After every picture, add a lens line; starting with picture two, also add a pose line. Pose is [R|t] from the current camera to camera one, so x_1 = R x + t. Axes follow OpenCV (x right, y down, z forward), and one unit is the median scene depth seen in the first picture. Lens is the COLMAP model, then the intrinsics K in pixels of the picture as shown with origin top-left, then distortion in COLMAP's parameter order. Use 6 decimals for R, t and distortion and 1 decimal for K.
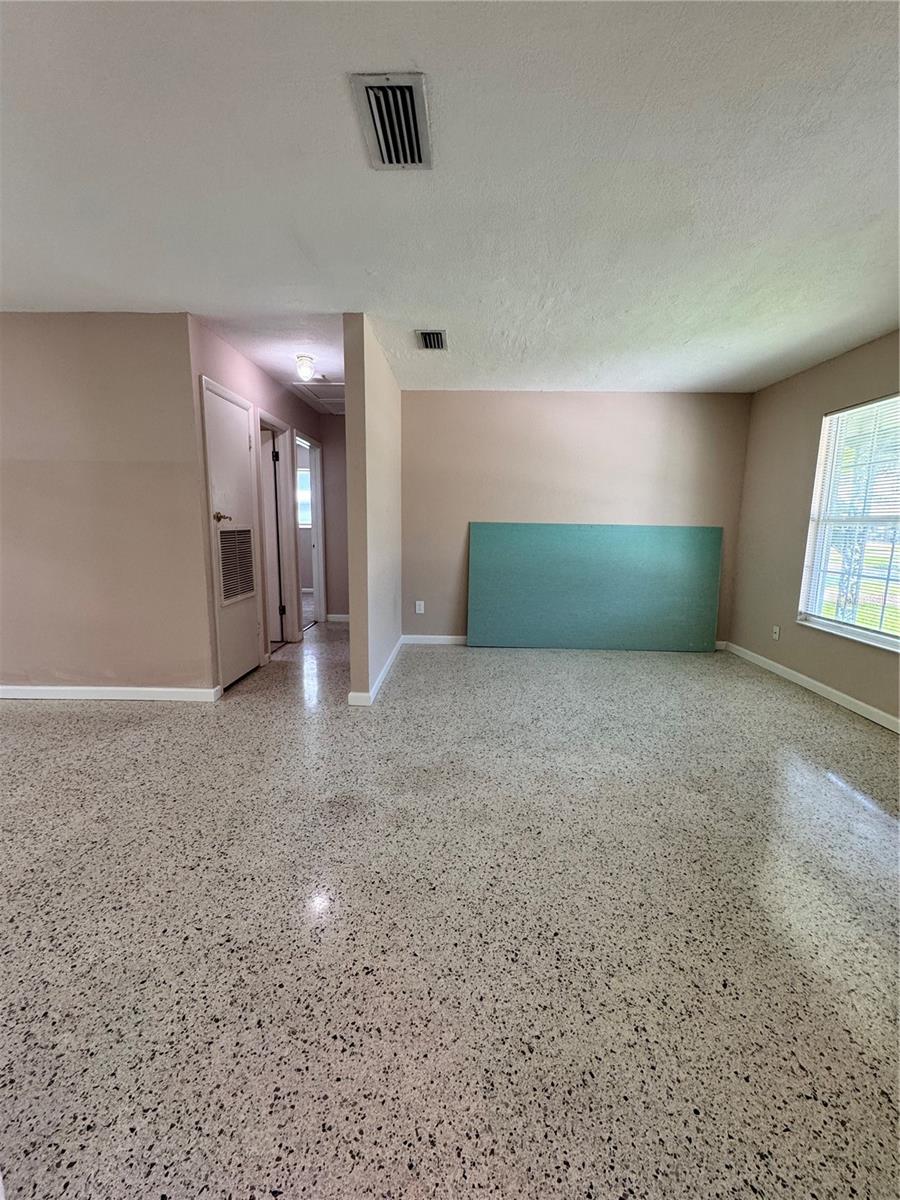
lens RADIAL K [[477.4, 0, 451.1], [0, 477.4, 597.4], [0, 0, 1]] dist [-0.002339, 0.000496]
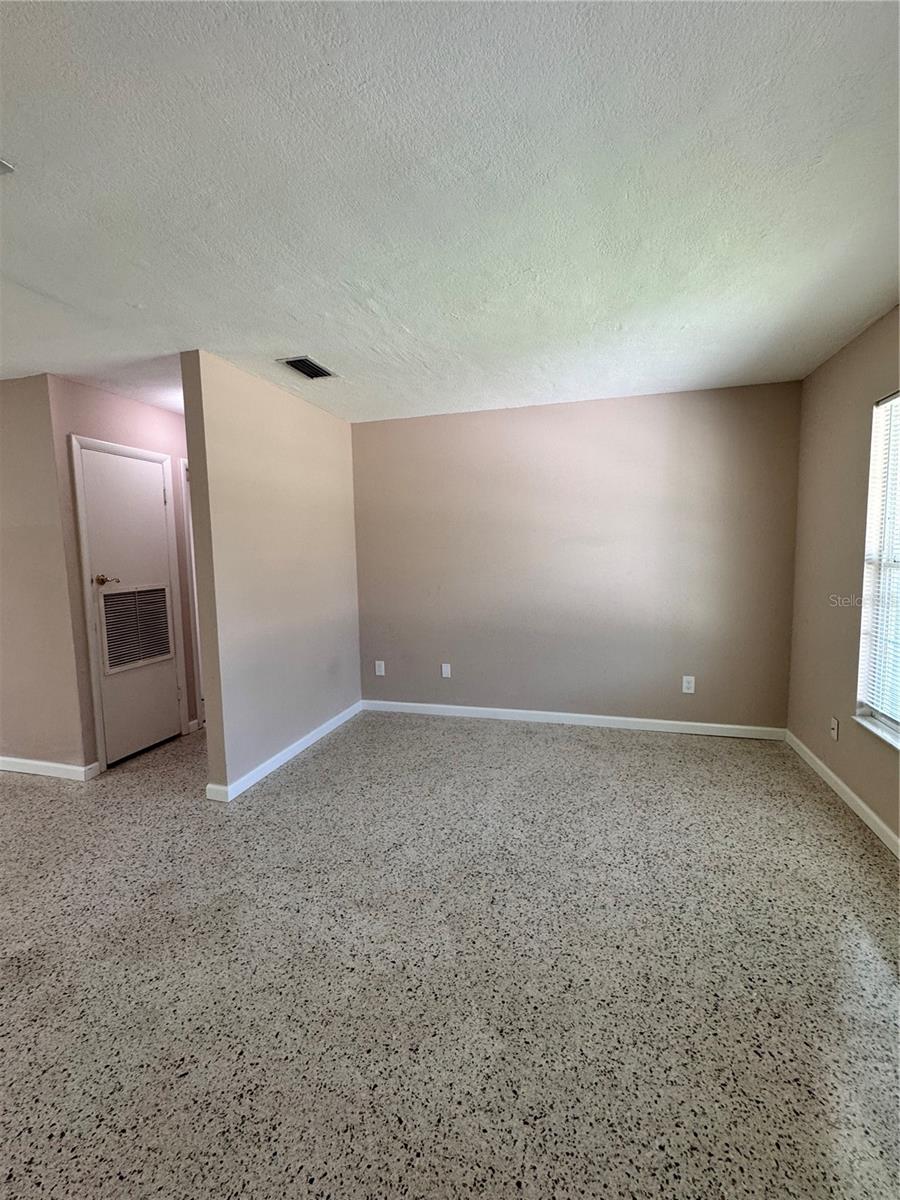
lens RADIAL K [[506.9, 0, 451.5], [0, 506.9, 597.7], [0, 0, 1]] dist [-0.001272, -0.000084]
pose [[0.967705, -0.008955, -0.251925, 0.436309], [-0.005557, 0.998368, -0.056831, -0.082710], [0.252022, 0.056396, 0.966077, 0.218493]]
